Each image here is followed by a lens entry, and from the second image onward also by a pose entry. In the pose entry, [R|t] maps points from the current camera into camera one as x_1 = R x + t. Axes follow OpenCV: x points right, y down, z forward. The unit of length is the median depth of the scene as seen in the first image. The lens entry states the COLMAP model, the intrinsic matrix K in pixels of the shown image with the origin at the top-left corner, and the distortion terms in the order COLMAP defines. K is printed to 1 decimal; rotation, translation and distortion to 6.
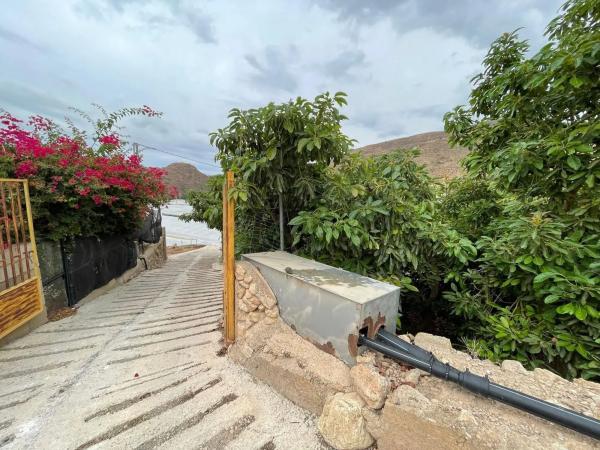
lens RADIAL K [[242.1, 0, 300.0], [0, 242.1, 225.0], [0, 0, 1]] dist [-0.001044, -0.000236]
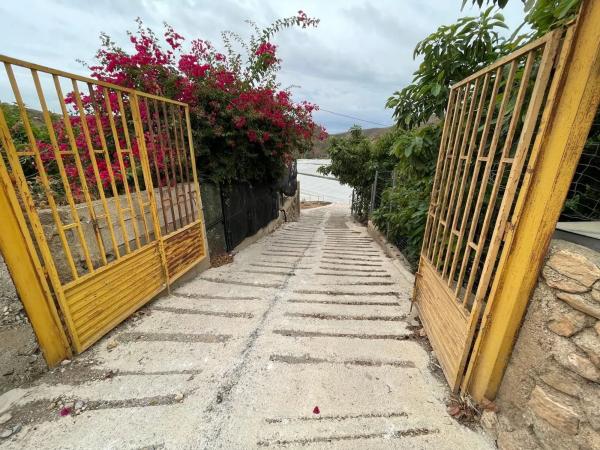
lens RADIAL K [[242.1, 0, 300.0], [0, 242.1, 225.0], [0, 0, 1]] dist [-0.001044, -0.000236]
pose [[0.889380, 0.115006, -0.442466, -0.316179], [-0.042193, 0.984359, 0.171045, 0.054218], [0.455217, -0.133455, 0.880322, 0.331968]]
